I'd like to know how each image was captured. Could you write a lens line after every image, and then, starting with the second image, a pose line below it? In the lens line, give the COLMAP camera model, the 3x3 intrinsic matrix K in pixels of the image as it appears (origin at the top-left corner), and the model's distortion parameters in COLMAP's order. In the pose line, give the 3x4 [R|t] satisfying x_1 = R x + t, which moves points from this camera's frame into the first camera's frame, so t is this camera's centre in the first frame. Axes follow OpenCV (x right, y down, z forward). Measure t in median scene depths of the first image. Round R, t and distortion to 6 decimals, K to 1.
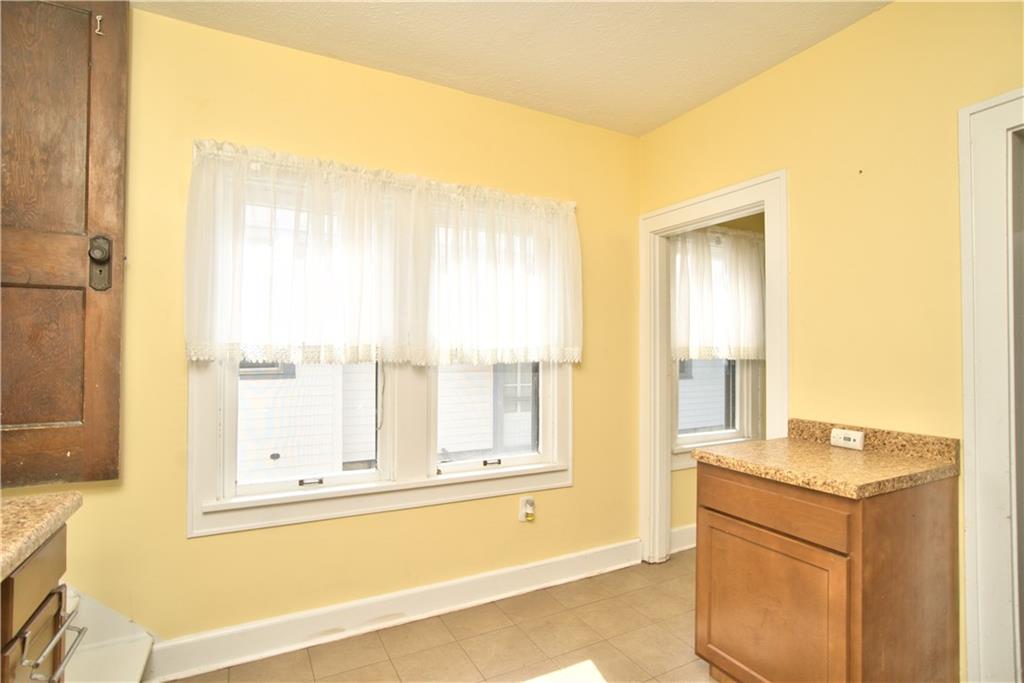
lens RADIAL K [[511.7, 0, 504.3], [0, 511.7, 351.0], [0, 0, 1]] dist [-0.028696, 0.007299]
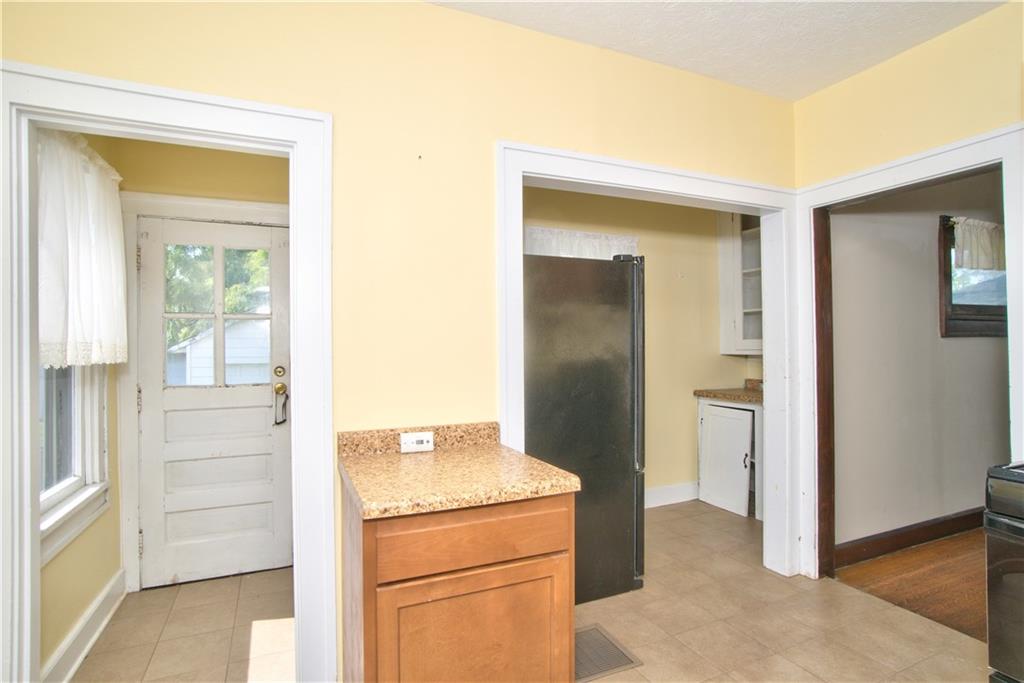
lens RADIAL K [[511.7, 0, 508.7], [0, 511.7, 343.6], [0, 0, 1]] dist [-0.028696, 0.007299]
pose [[0.057045, 0.007743, 0.998342, -0.256937], [0.011420, 0.999899, -0.008408, 0.004392], [-0.998306, 0.011880, 0.056951, 0.823112]]
